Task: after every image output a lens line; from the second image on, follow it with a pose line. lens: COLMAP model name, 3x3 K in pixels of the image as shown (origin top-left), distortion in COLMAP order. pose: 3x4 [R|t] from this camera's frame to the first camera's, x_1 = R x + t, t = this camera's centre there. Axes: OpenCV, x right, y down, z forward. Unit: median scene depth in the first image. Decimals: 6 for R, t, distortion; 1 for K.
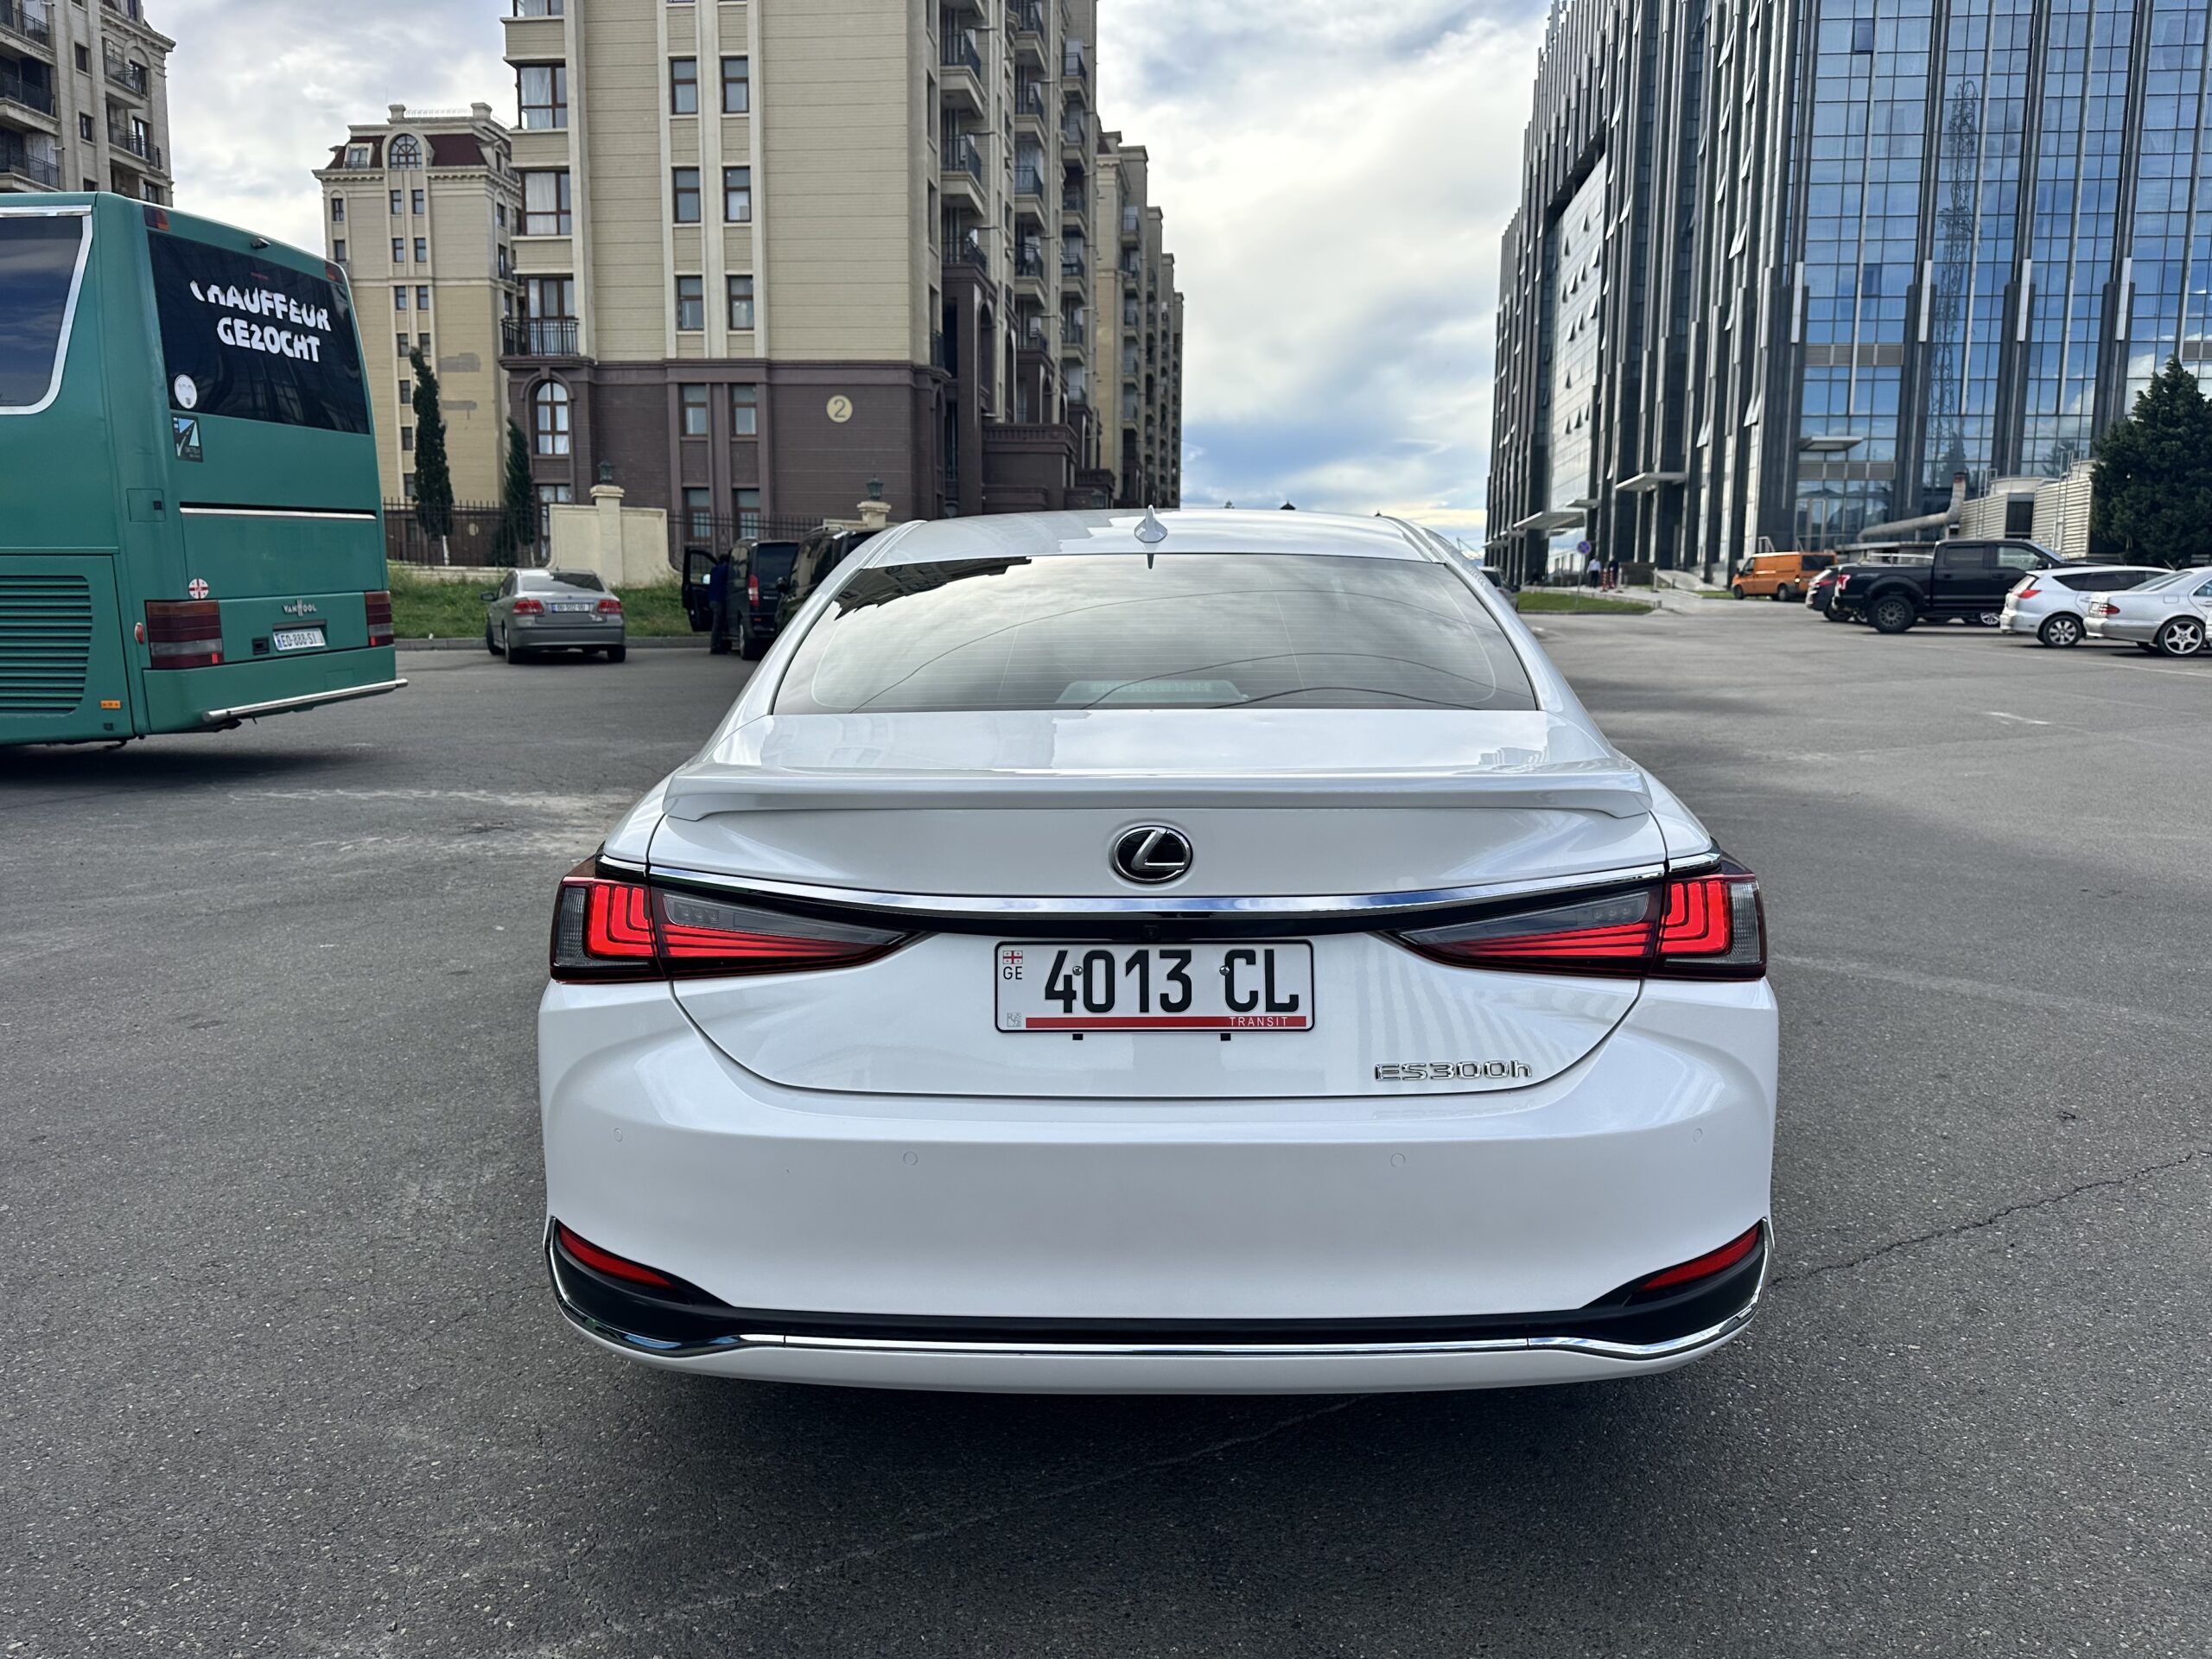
lens RADIAL K [[1551.7, 0, 1109.7], [0, 1551.7, 846.7], [0, 0, 1]] dist [-0.007065, -0.003029]
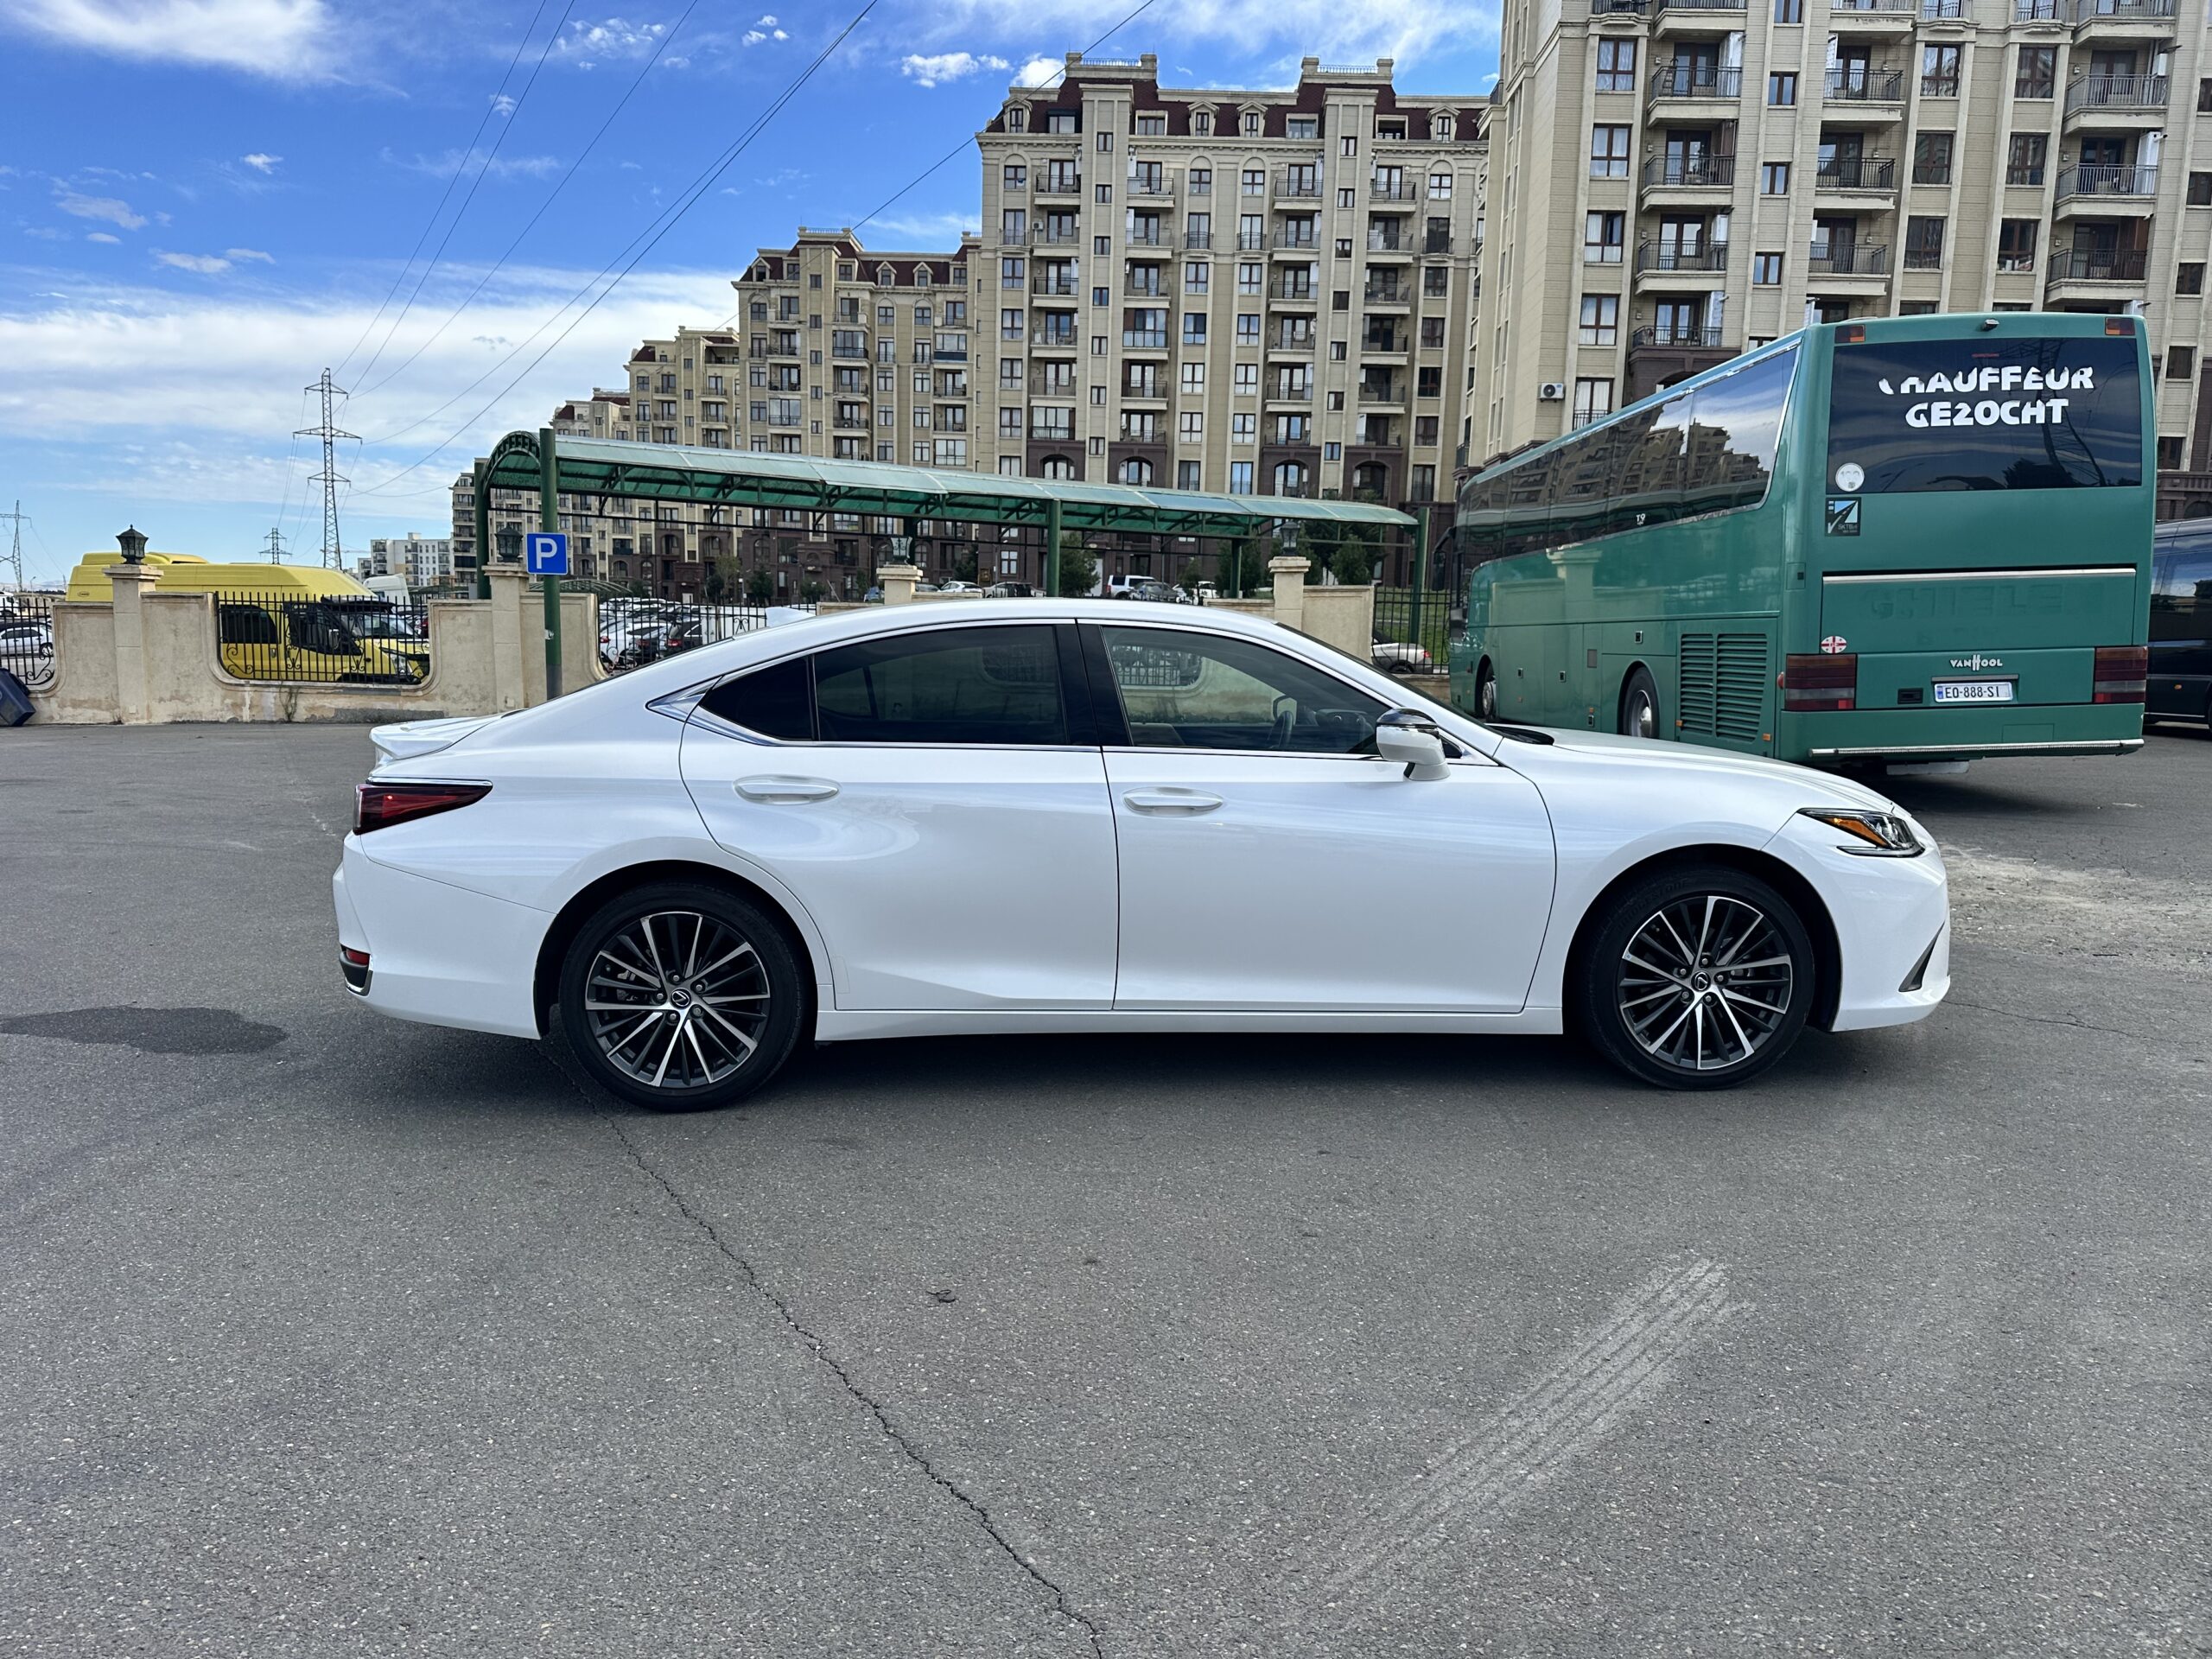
lens RADIAL K [[1541.2, 0, 1106.0], [0, 1541.2, 829.5], [0, 0, 1]] dist [0.008744, 0.005027]
pose [[0.093303, 0.133381, -0.986663, 0.531064], [-0.165008, 0.979353, 0.116788, -0.075159], [0.981869, 0.151911, 0.113386, 0.347356]]
